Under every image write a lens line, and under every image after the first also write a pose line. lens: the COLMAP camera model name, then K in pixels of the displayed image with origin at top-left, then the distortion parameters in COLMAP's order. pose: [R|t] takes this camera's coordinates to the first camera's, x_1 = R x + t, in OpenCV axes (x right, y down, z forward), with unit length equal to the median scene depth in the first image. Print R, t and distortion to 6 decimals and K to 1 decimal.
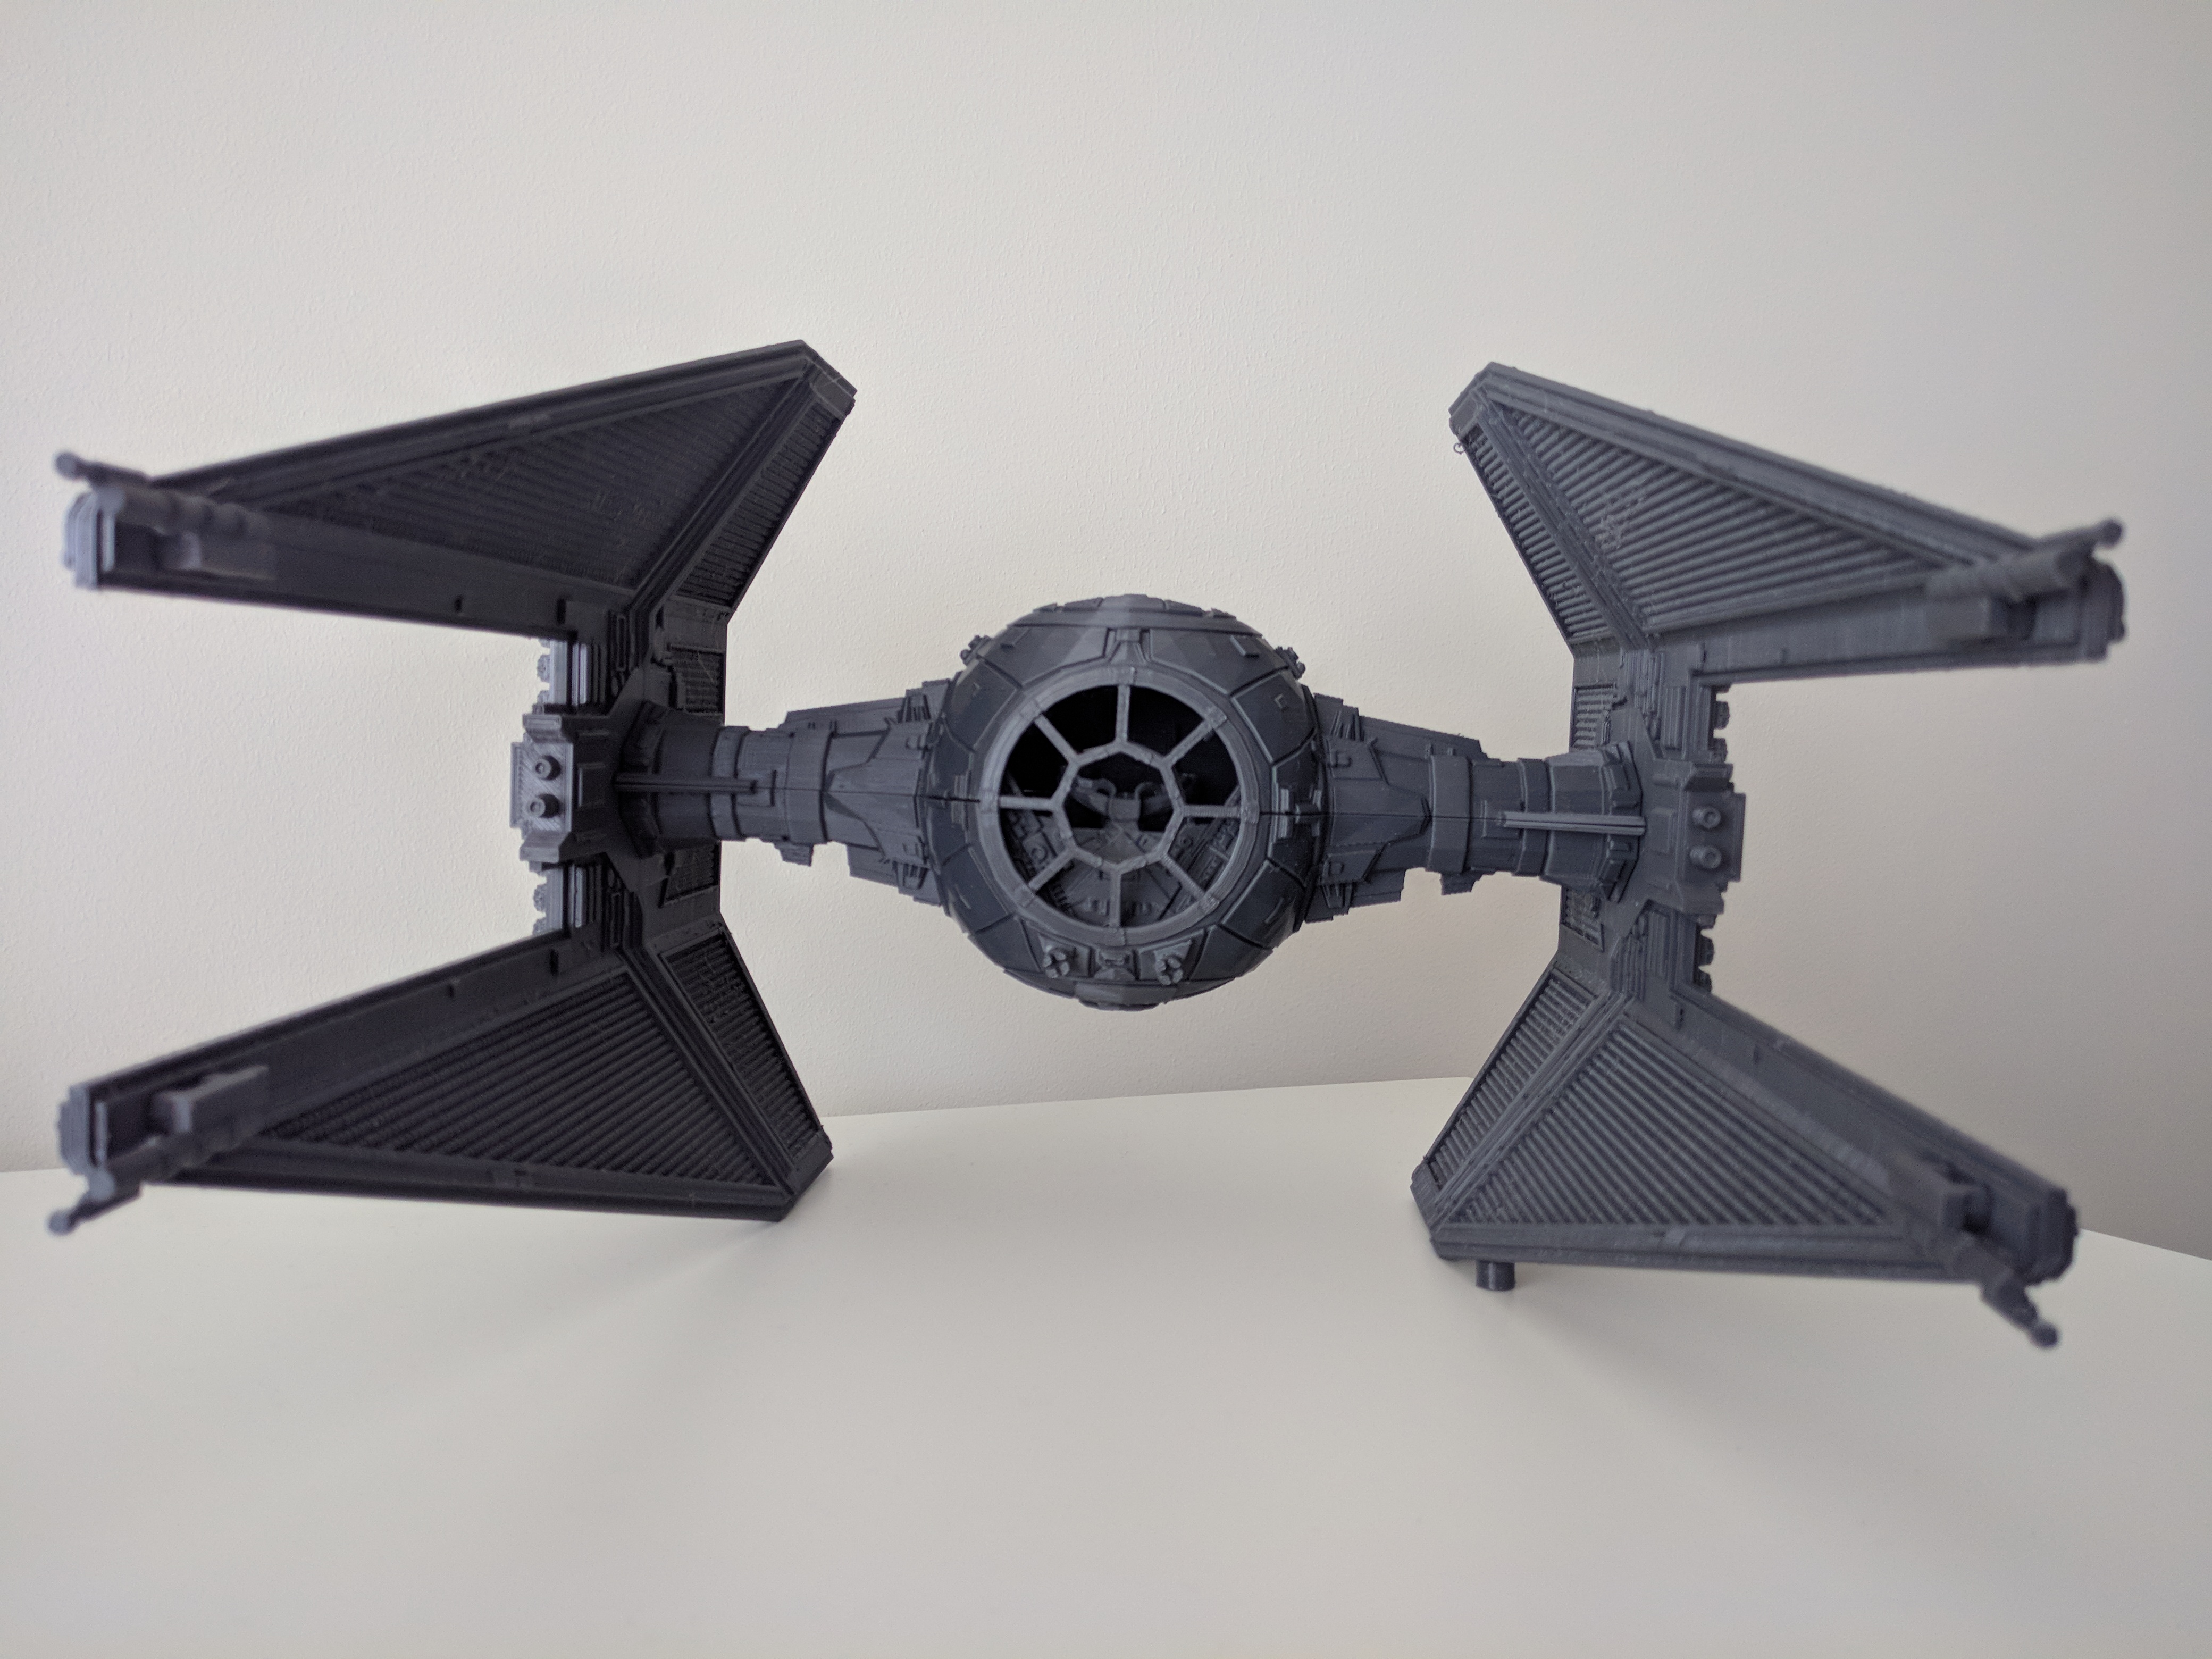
lens RADIAL K [[1948.3, 0, 1114.4], [0, 1948.3, 842.6], [0, 0, 1]] dist [0.085207, 0.009343]
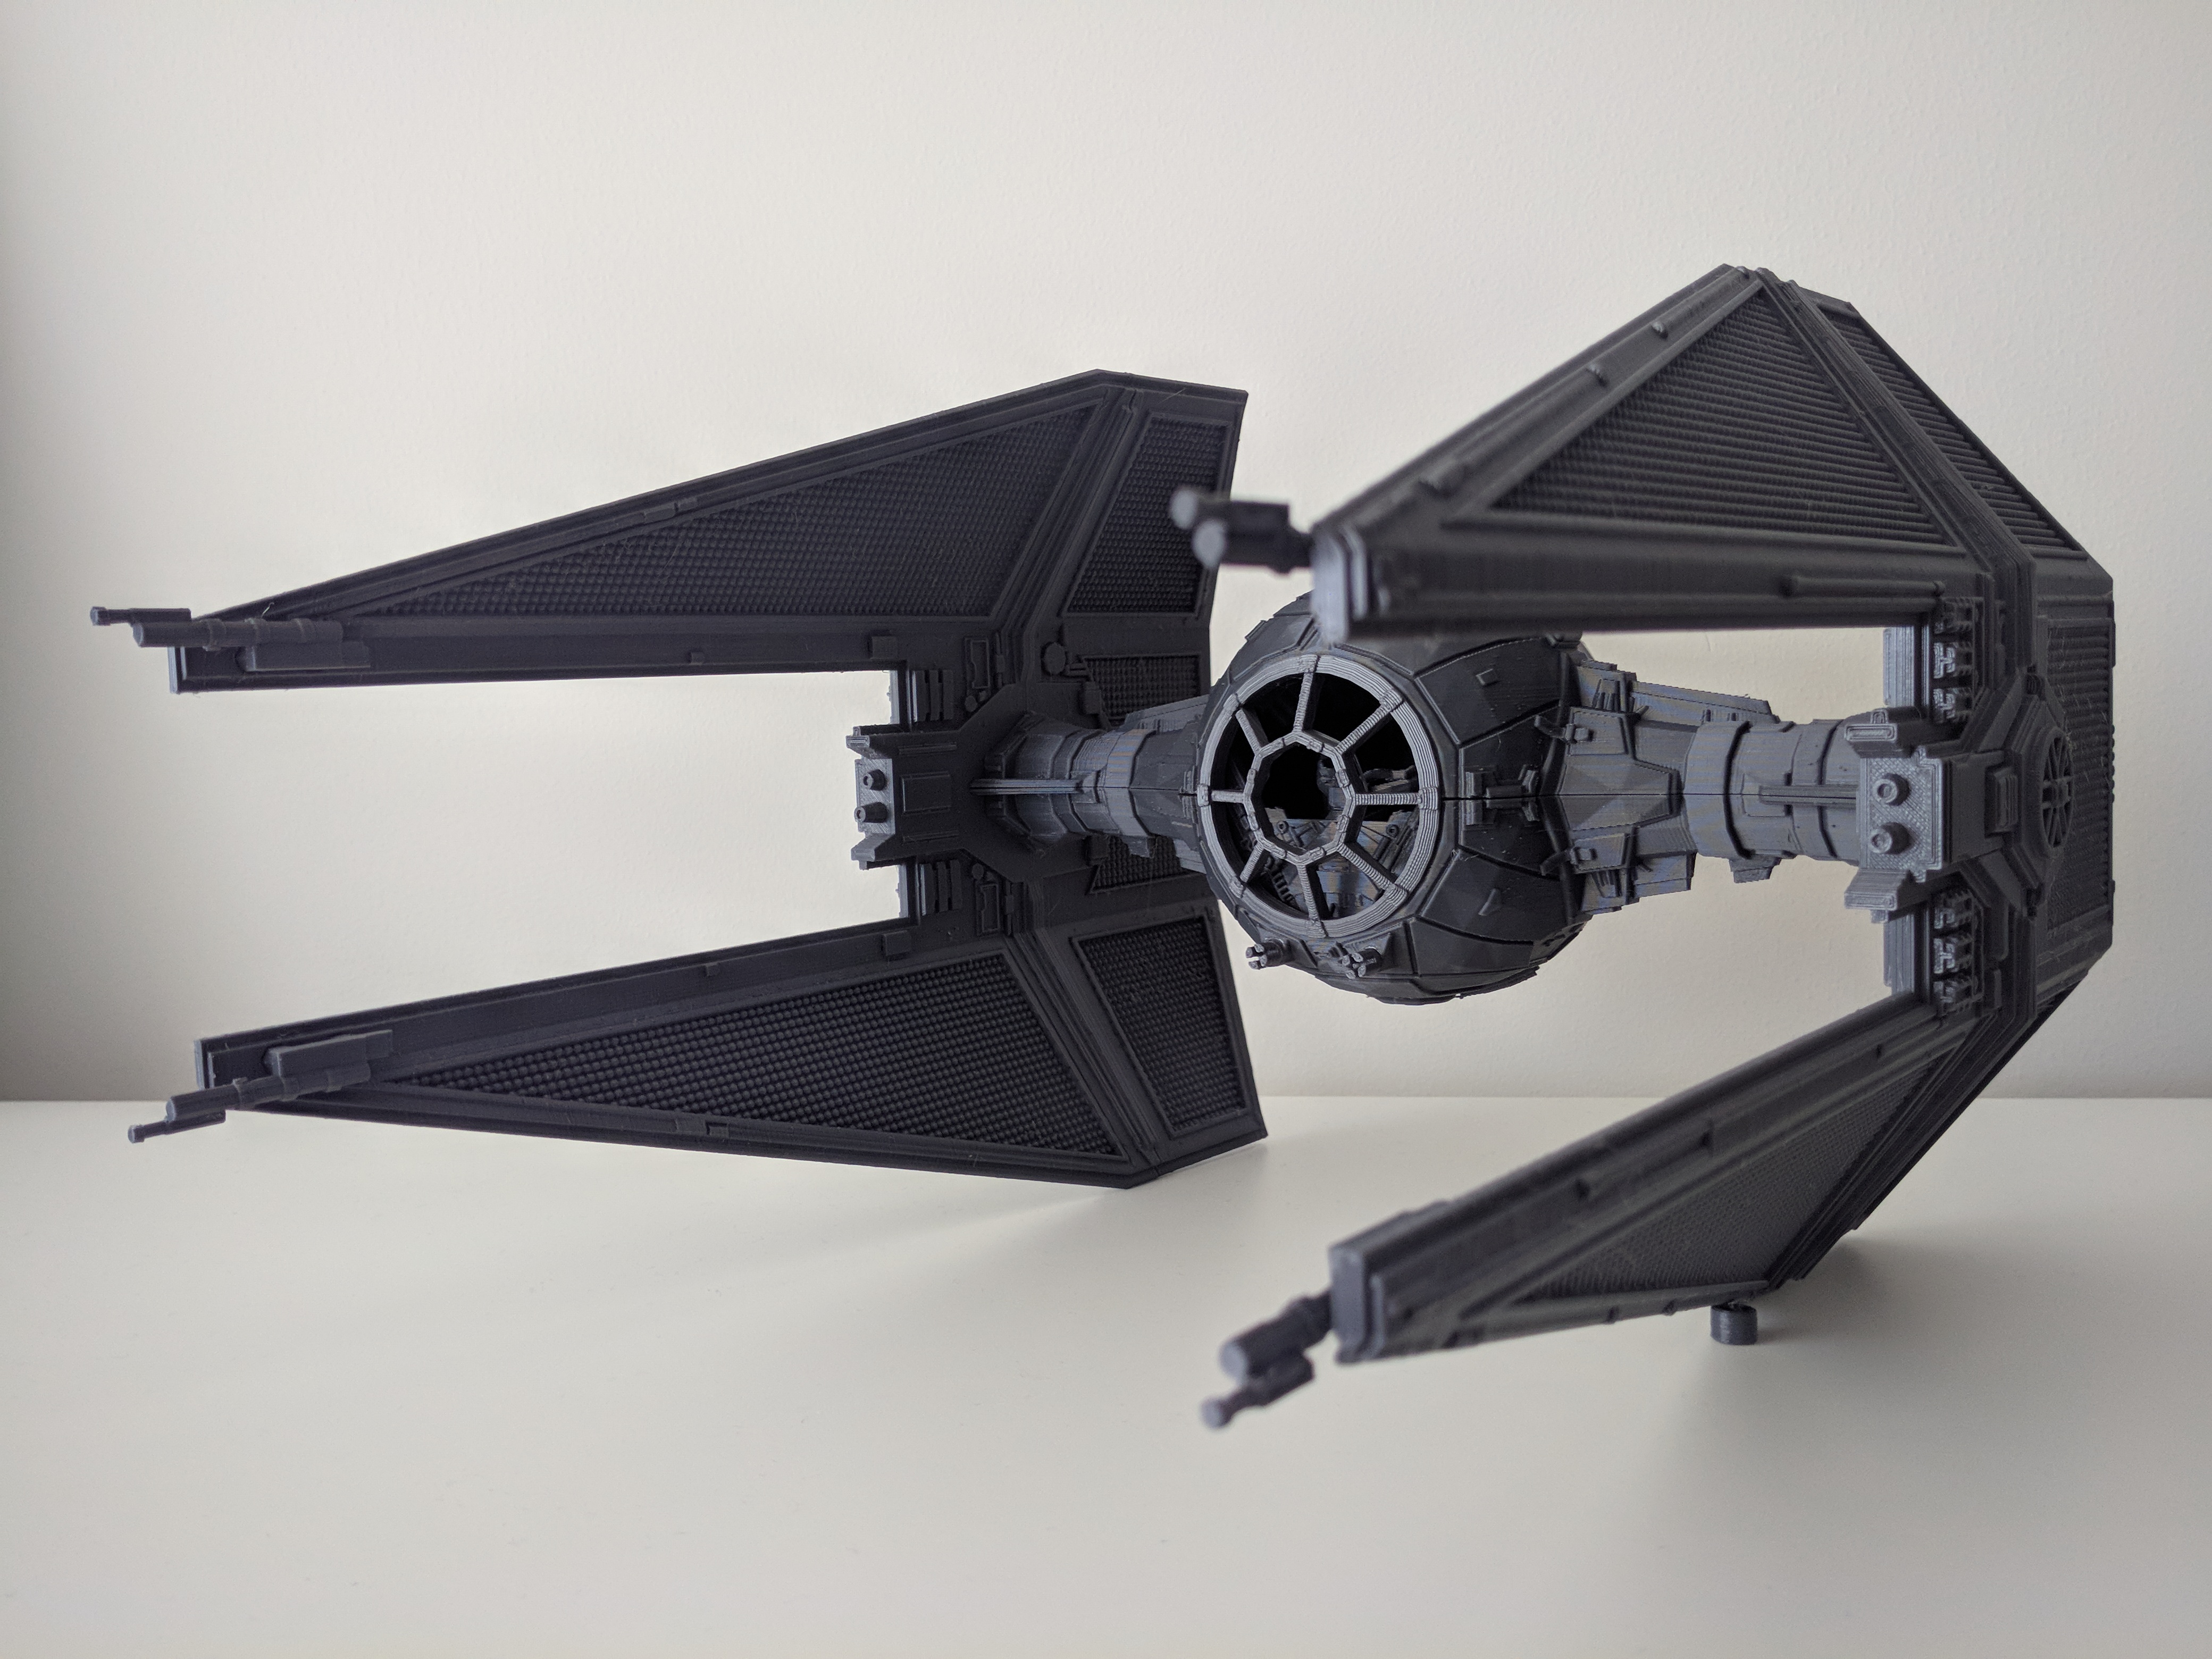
lens RADIAL K [[1948.3, 0, 1093.0], [0, 1948.3, 822.6], [0, 0, 1]] dist [0.085207, 0.009343]
pose [[0.798913, -0.024559, -0.600945, 0.503100], [0.029895, 0.999552, -0.001106, -0.007823], [0.600703, -0.017081, 0.799290, 0.147961]]
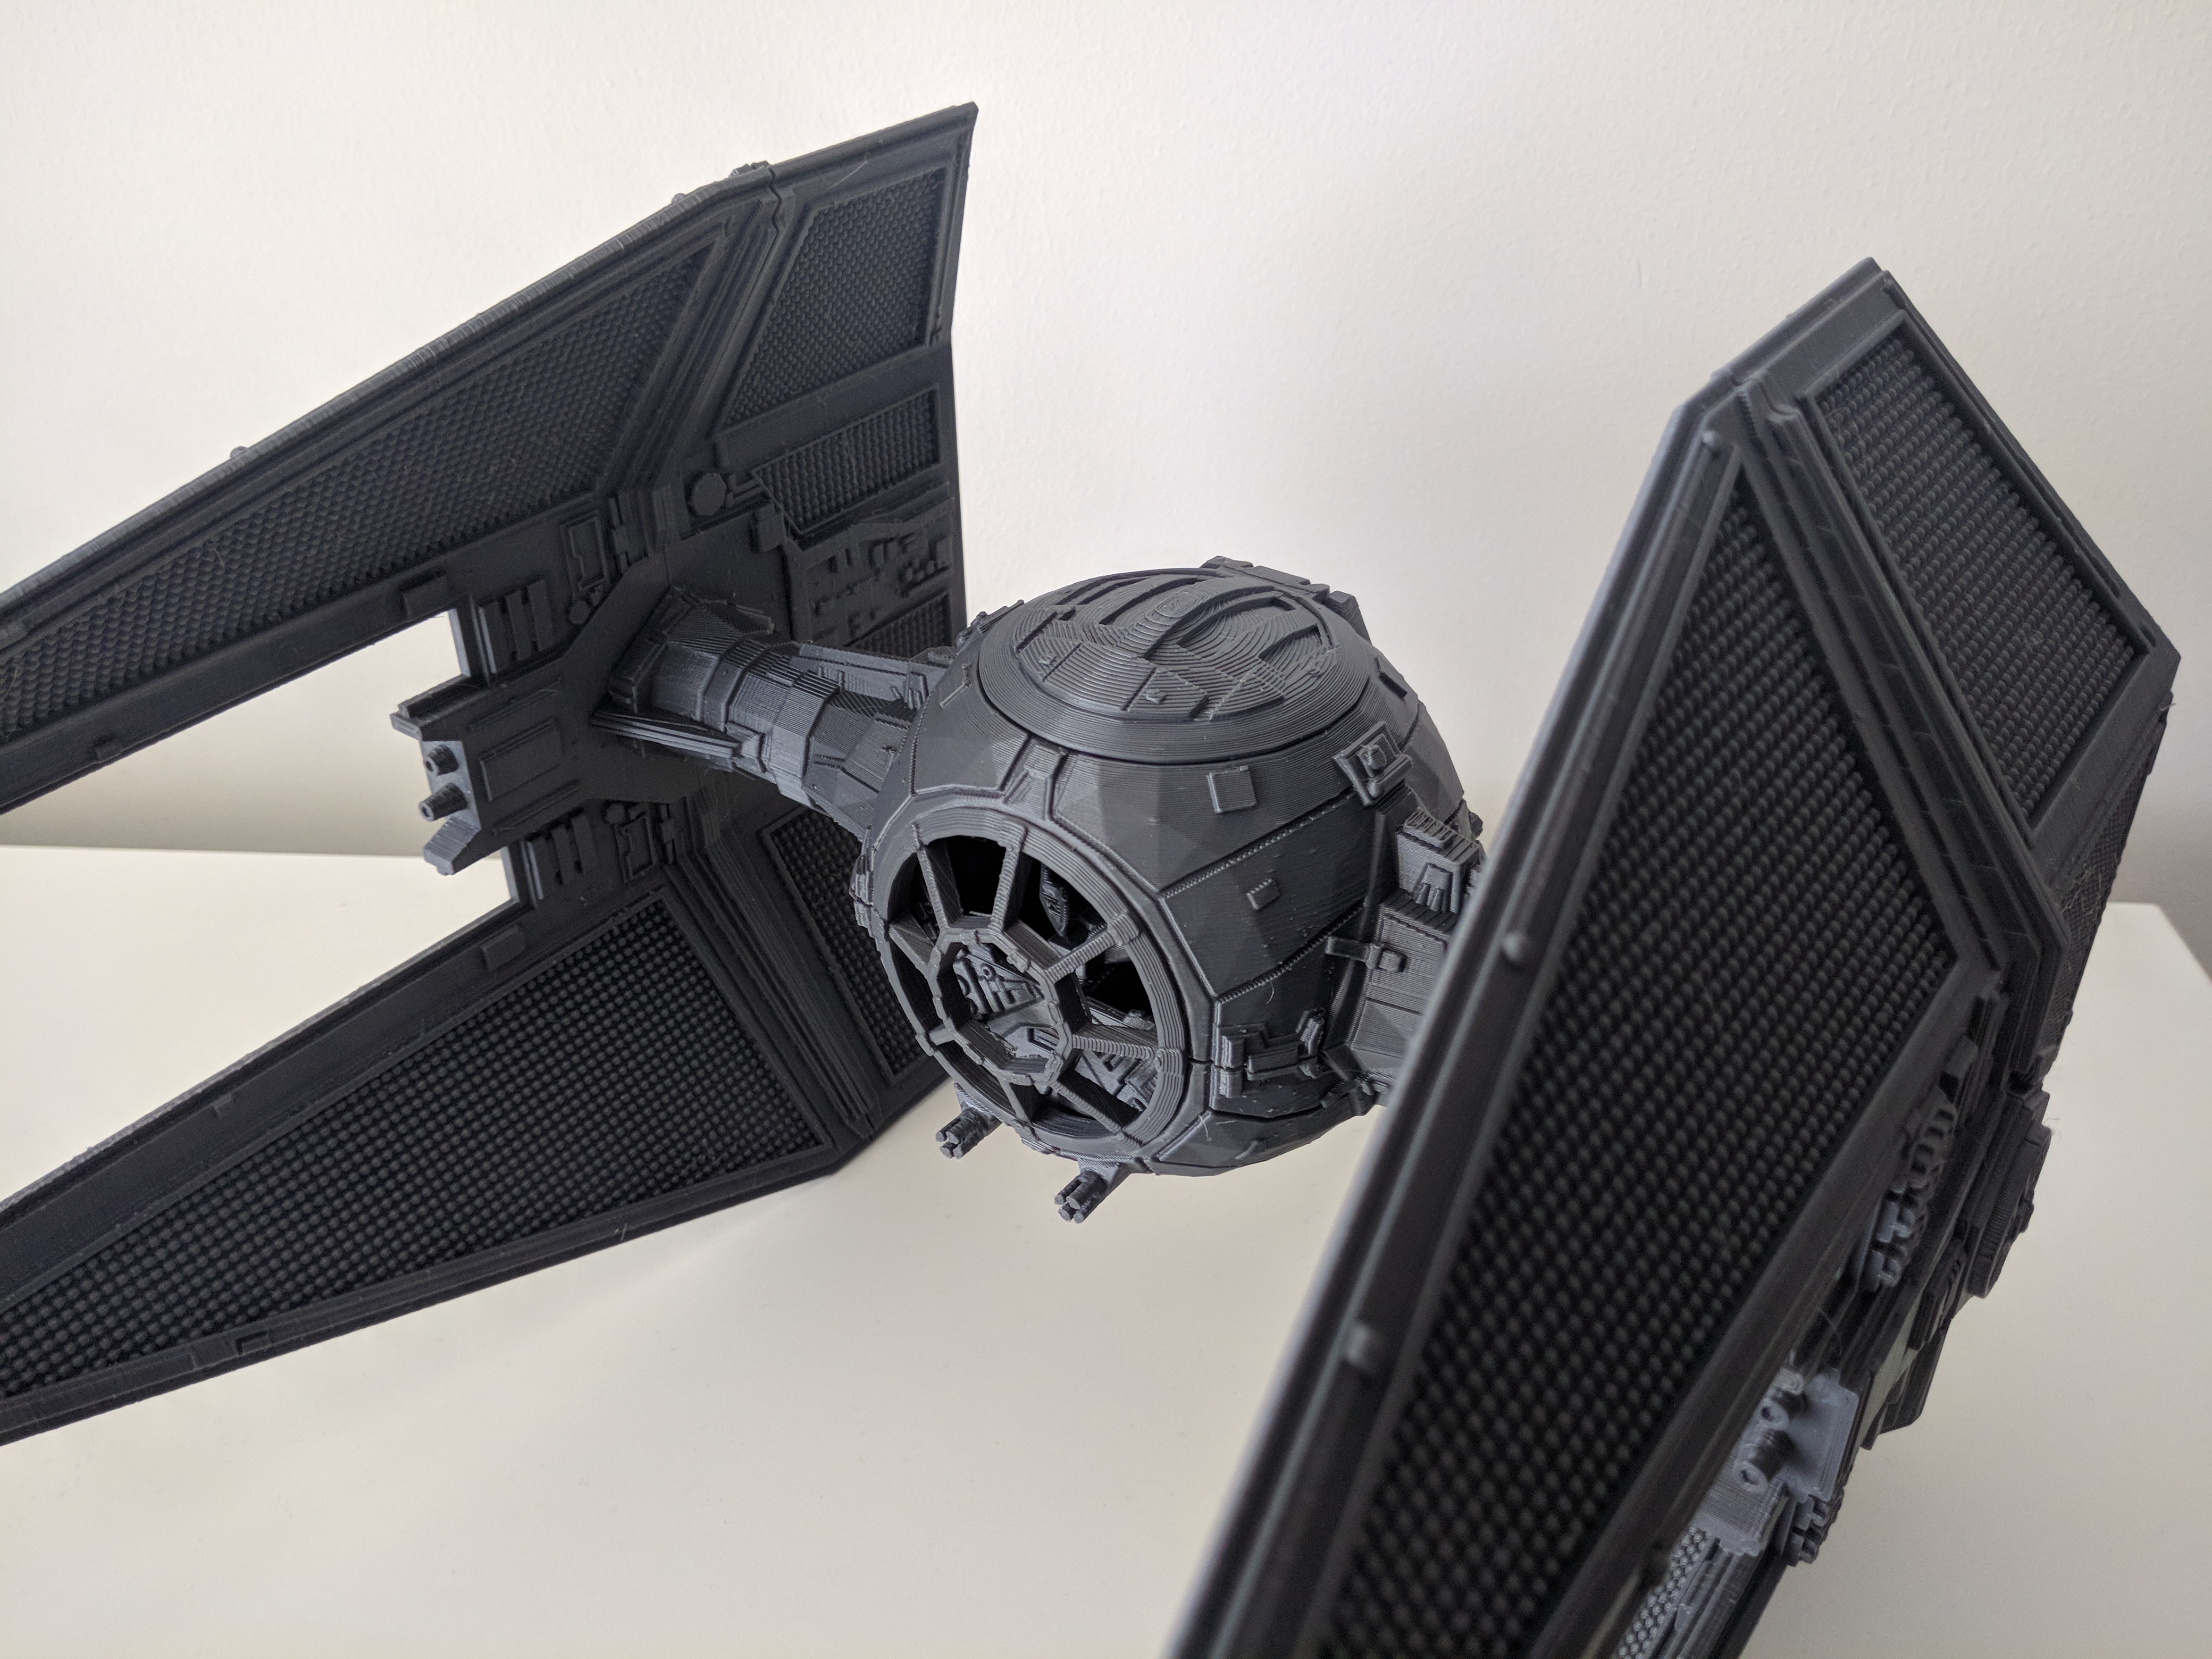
lens RADIAL K [[1948.3, 0, 1119.3], [0, 1948.3, 827.8], [0, 0, 1]] dist [0.085207, 0.009343]
pose [[0.835748, 0.260871, -0.483188, 0.357274], [0.004927, 0.876346, 0.481657, -0.408344], [0.549090, -0.404925, 0.731119, 0.526890]]
